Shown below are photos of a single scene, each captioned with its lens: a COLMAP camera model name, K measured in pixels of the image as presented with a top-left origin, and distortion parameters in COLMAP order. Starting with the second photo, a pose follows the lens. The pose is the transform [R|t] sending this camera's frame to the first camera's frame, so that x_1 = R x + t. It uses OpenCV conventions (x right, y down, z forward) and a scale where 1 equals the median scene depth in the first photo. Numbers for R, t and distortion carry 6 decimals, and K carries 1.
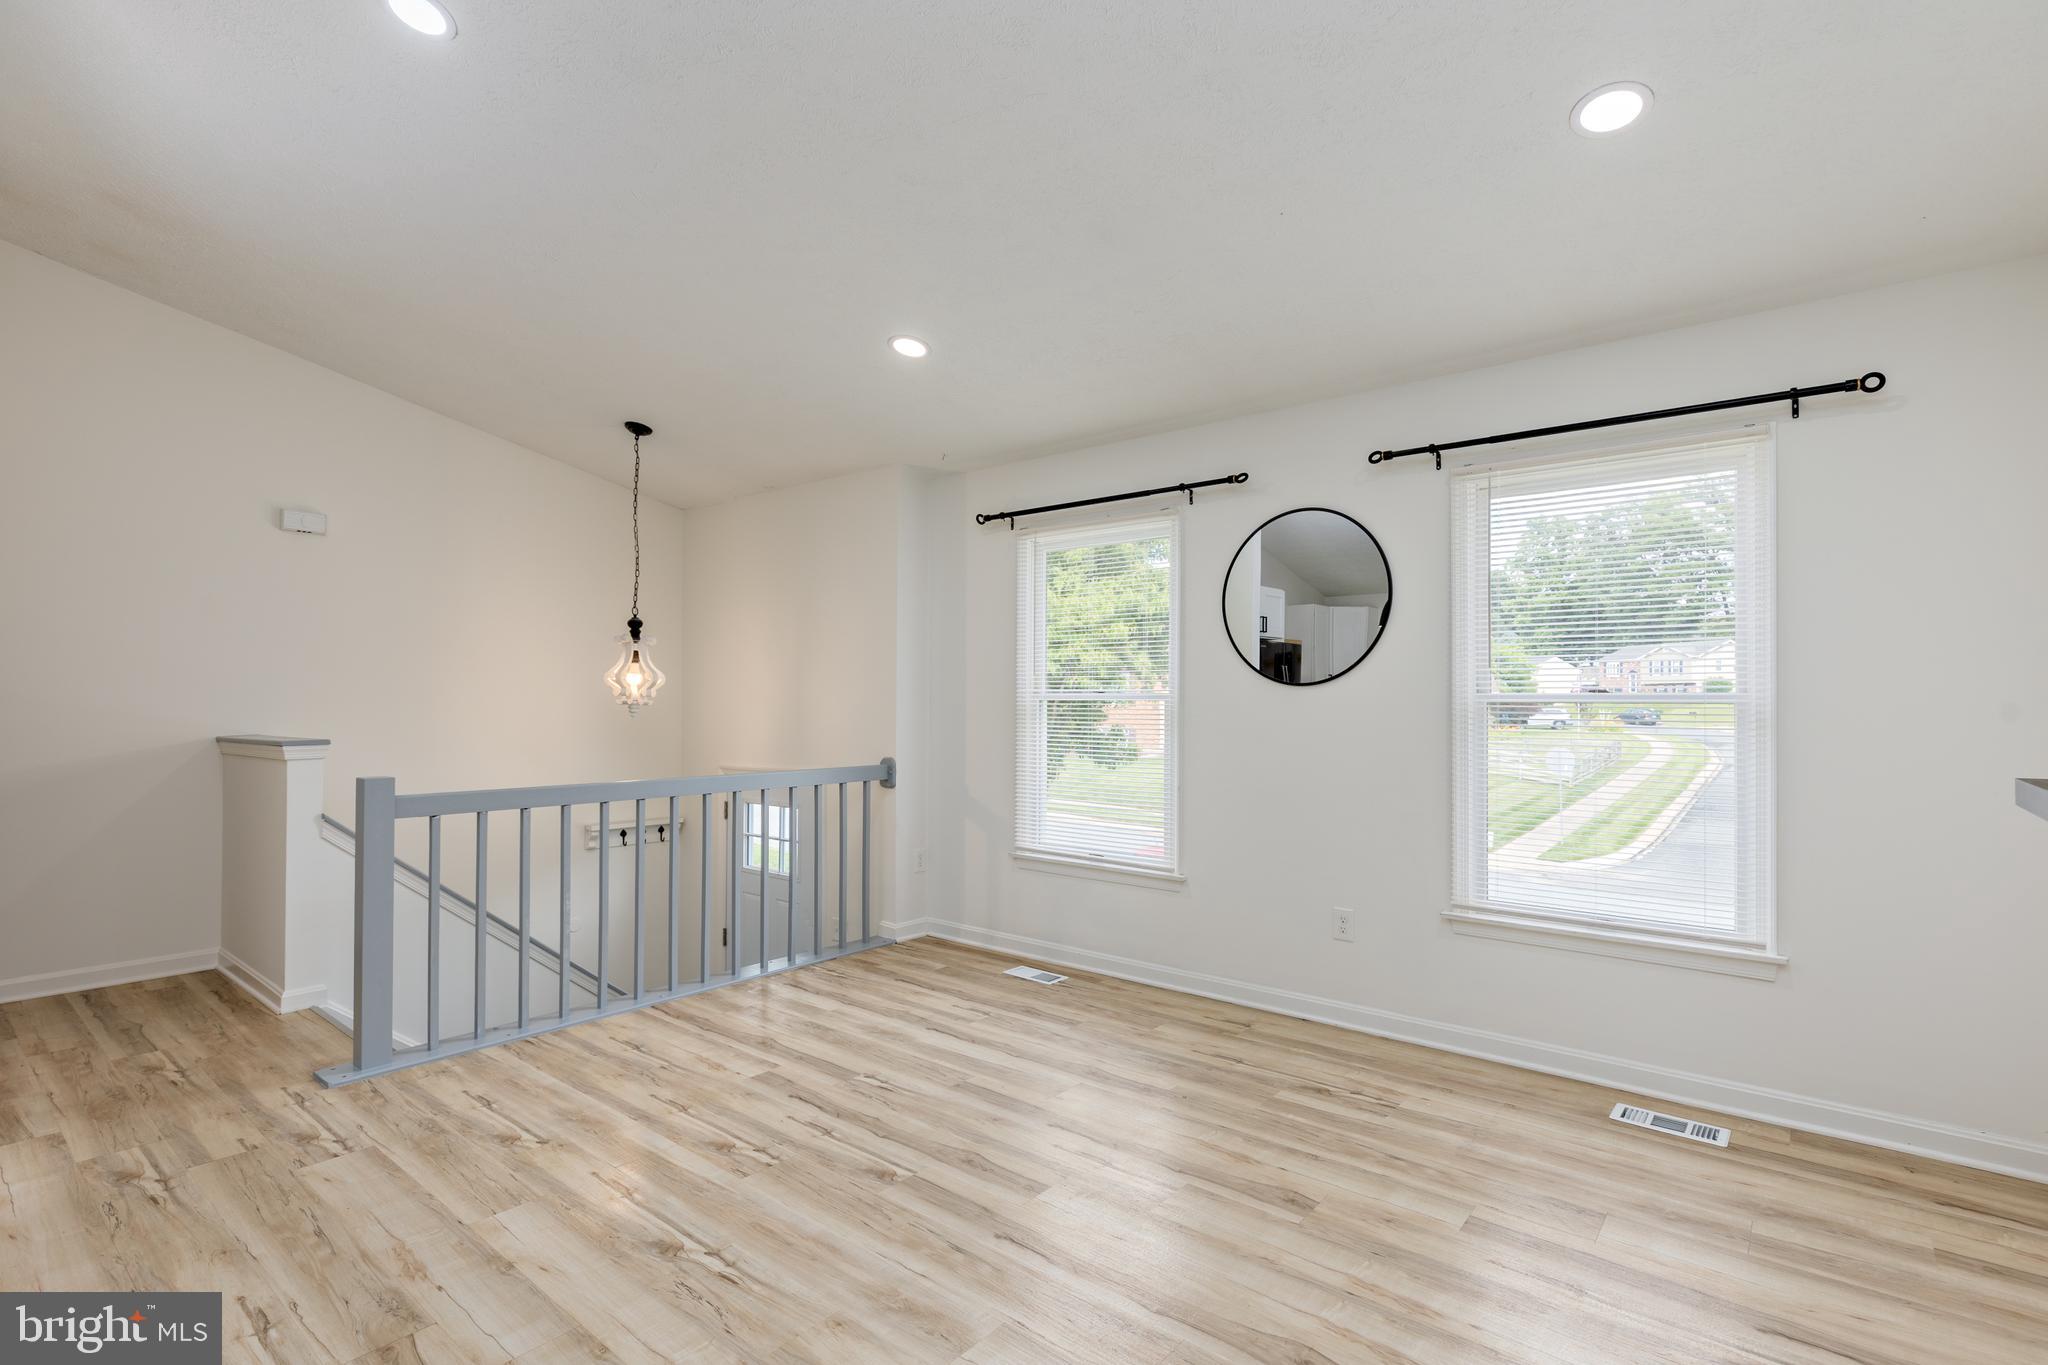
lens RADIAL K [[964.9, 0, 1035.9], [0, 964.9, 693.8], [0, 0, 1]] dist [0.001188, -0.000879]
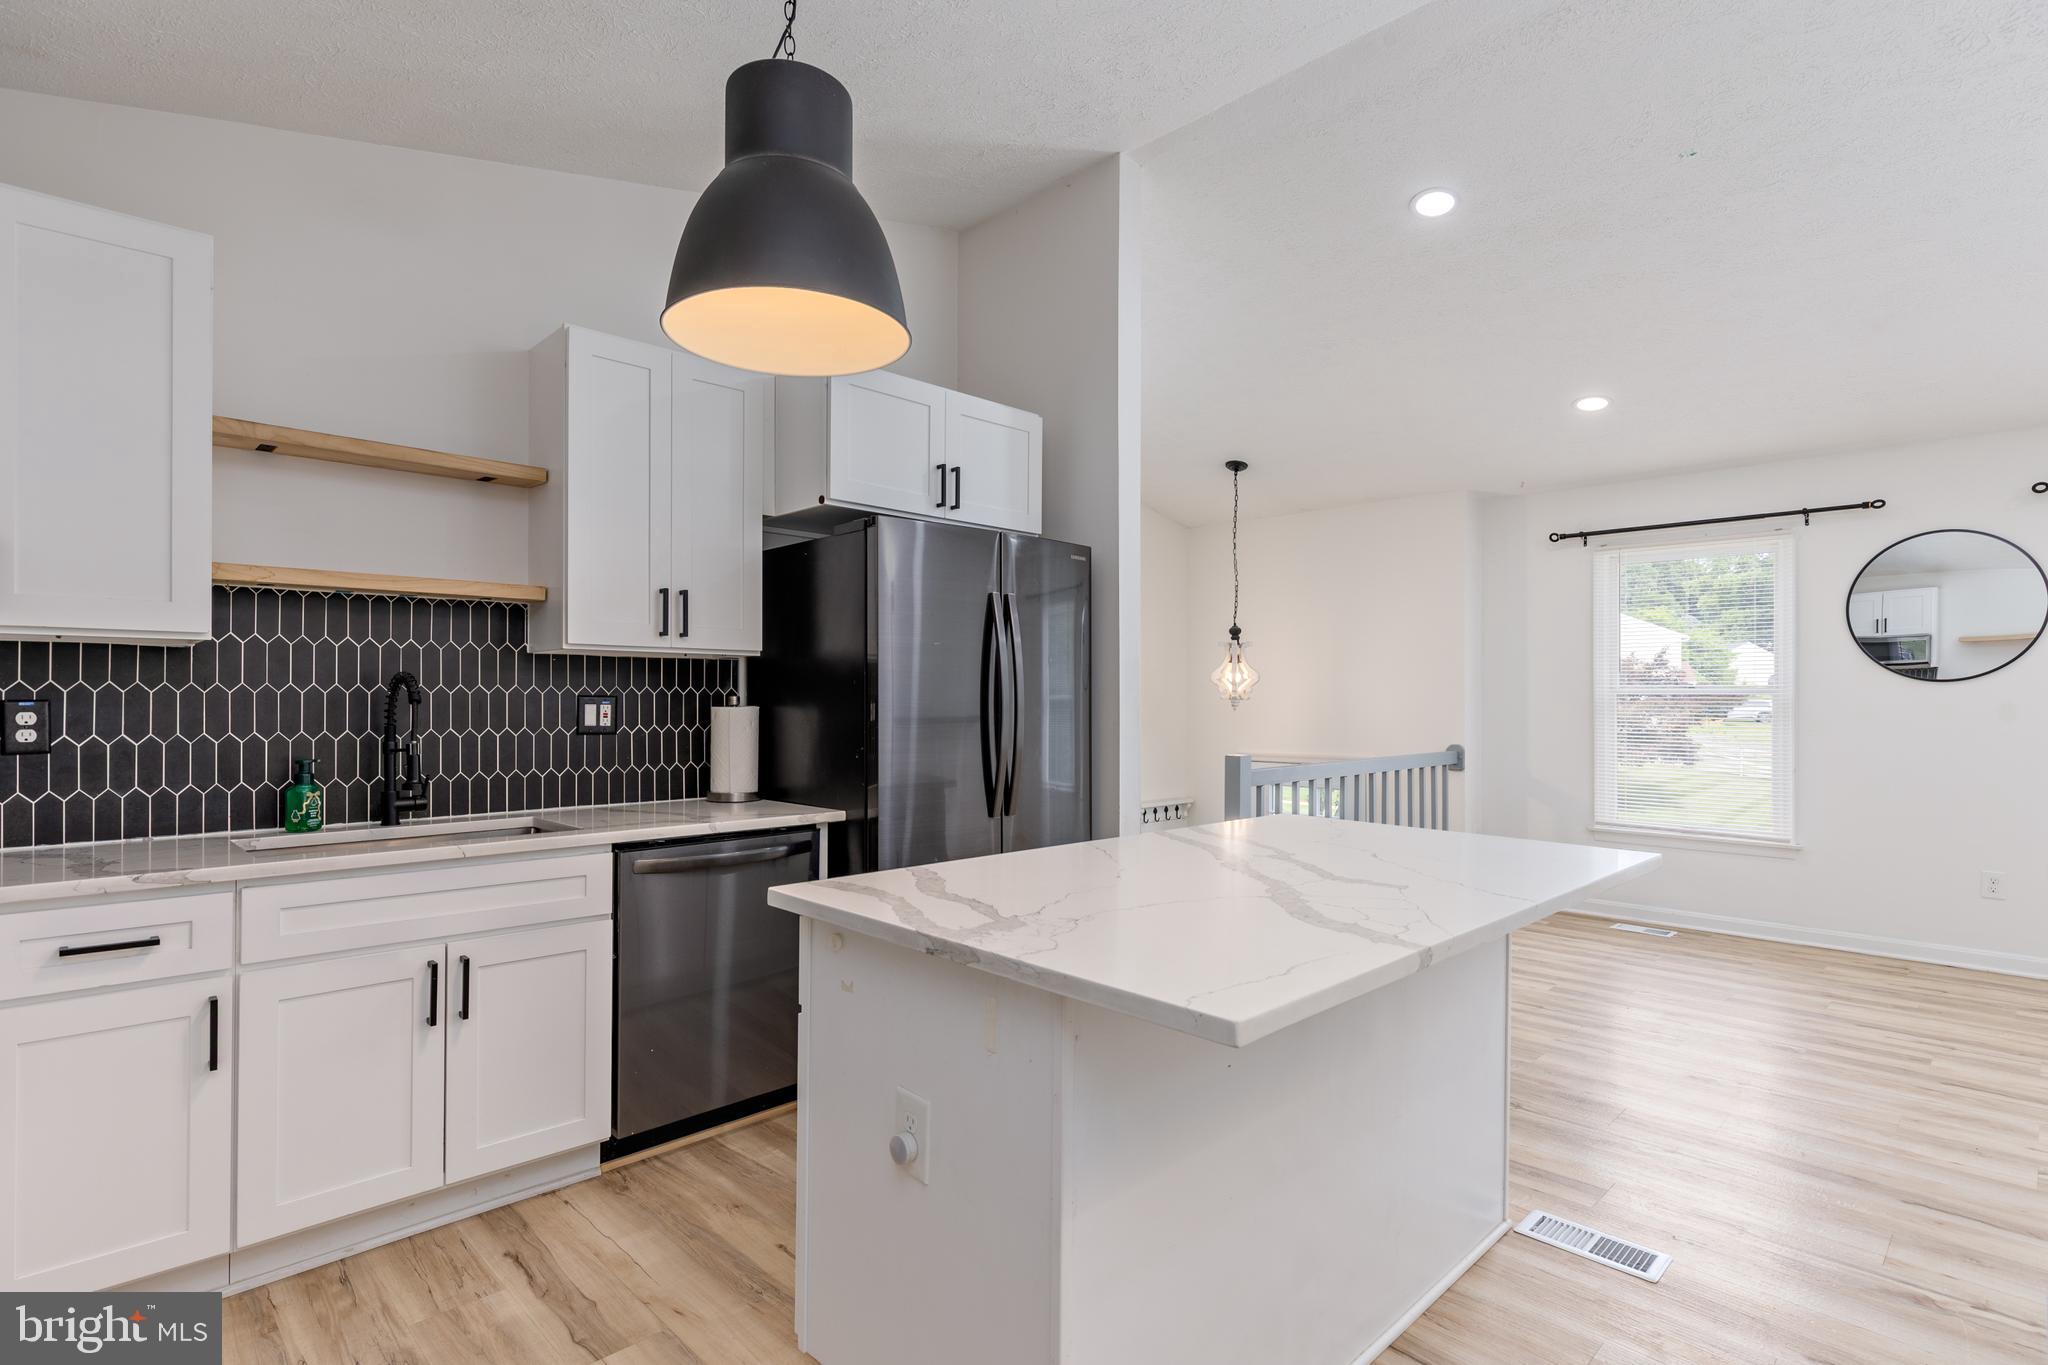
lens RADIAL K [[1007.8, 0, 1036.6], [0, 1007.8, 693.0], [0, 0, 1]] dist [0.000539, 0.000690]
pose [[0.994123, -0.003179, -0.108209, -0.732051], [0.003874, 0.999973, 0.006218, -0.006967], [0.108186, -0.006600, 0.994109, -0.357508]]
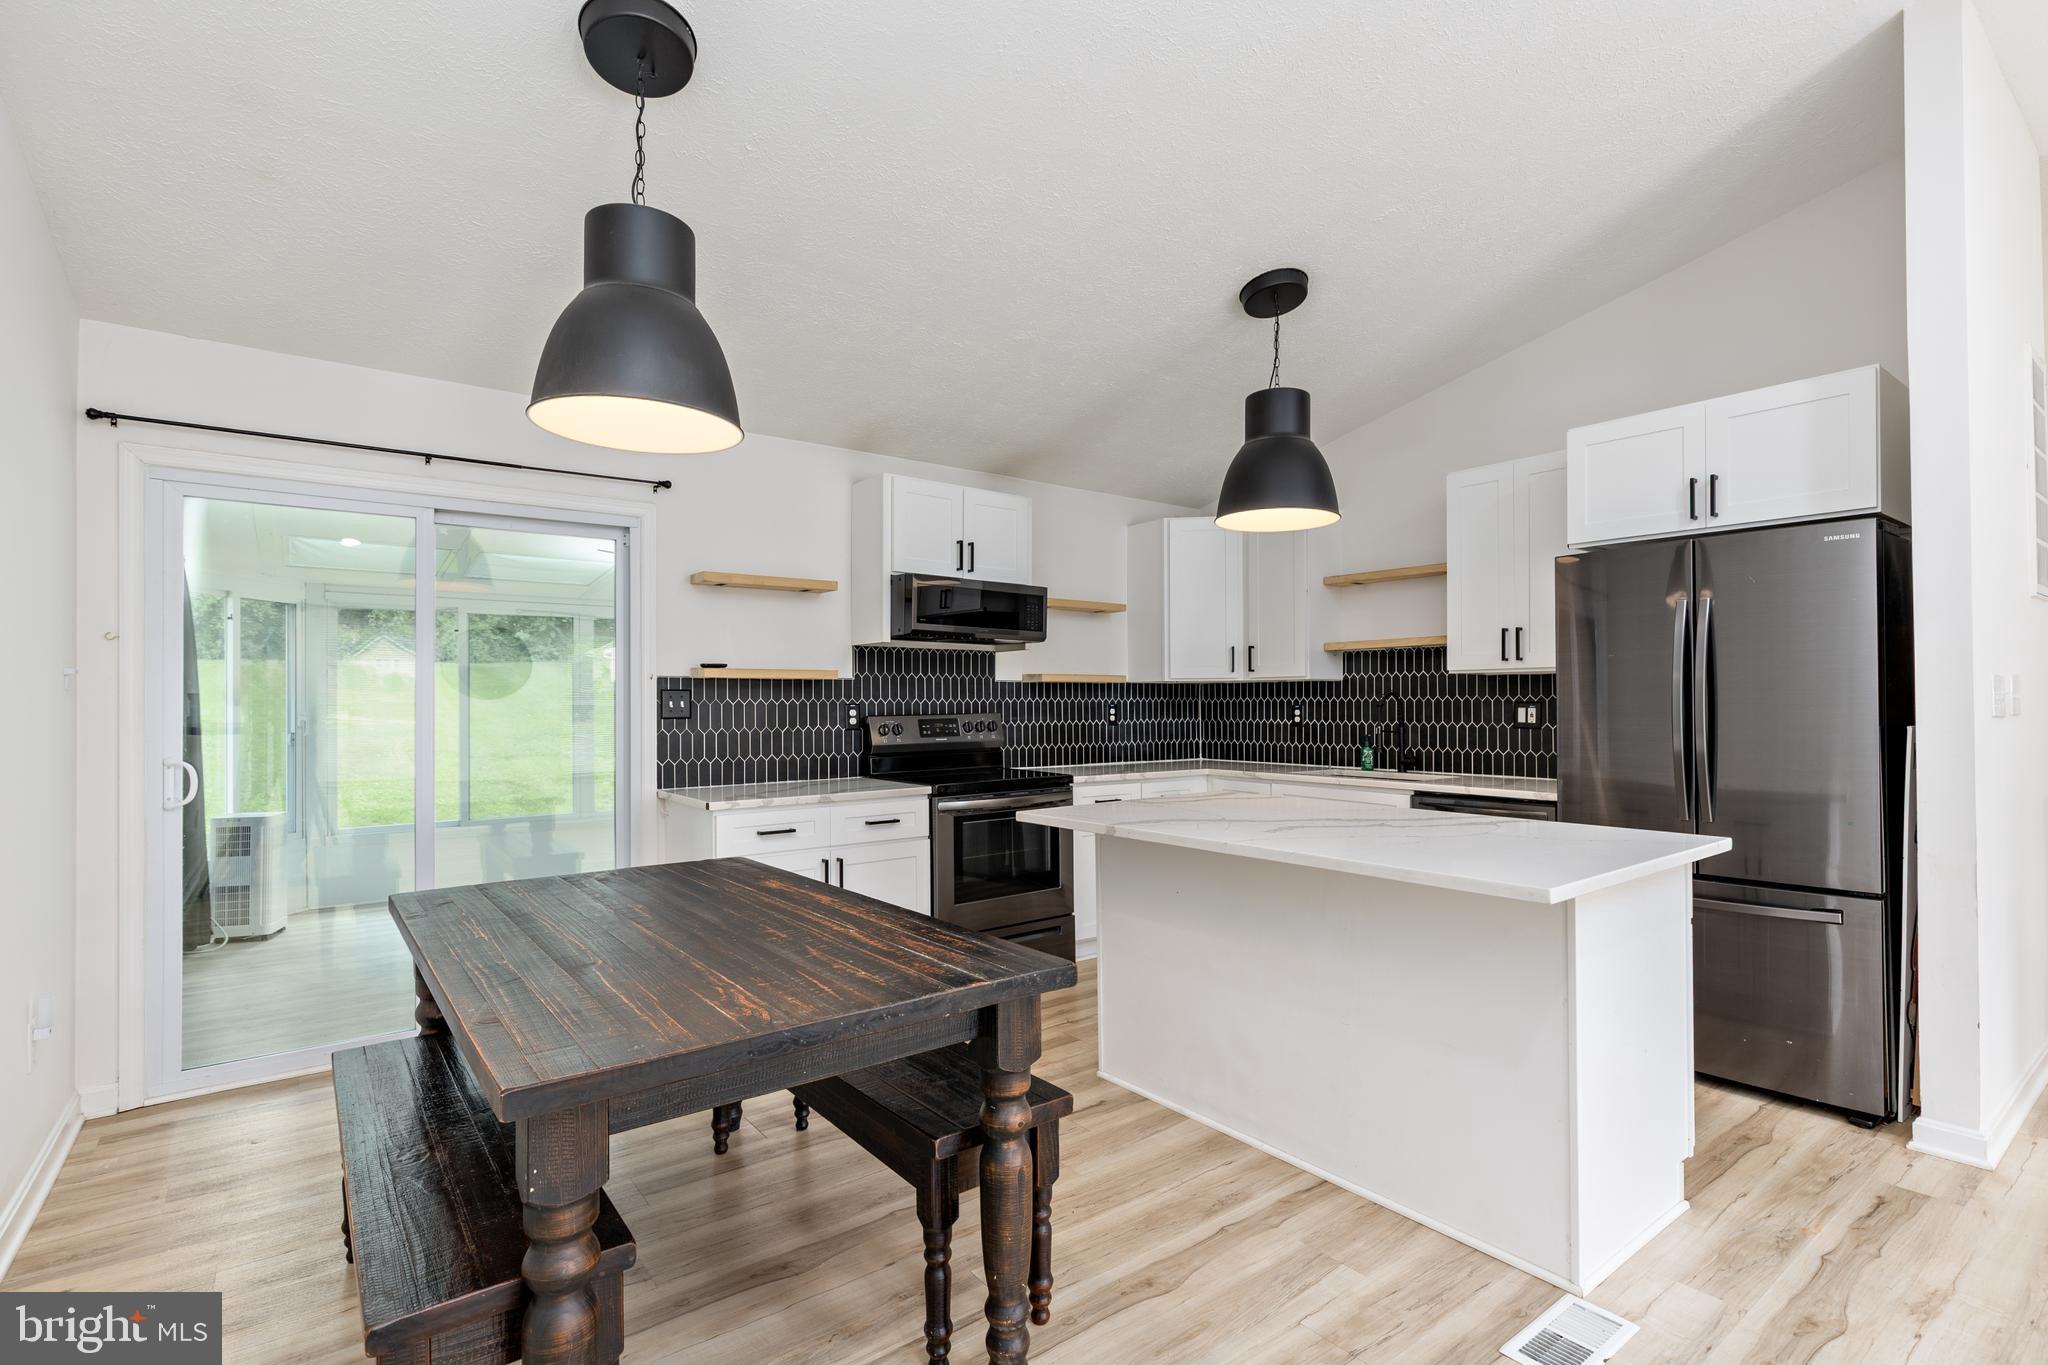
lens RADIAL K [[964.9, 0, 1035.9], [0, 964.9, 693.8], [0, 0, 1]] dist [0.001188, -0.000879]
pose [[-0.232562, -0.014806, -0.972469, 0.123641], [0.014190, 0.999726, -0.018614, 0.003295], [0.972478, -0.018128, -0.232288, 0.157344]]
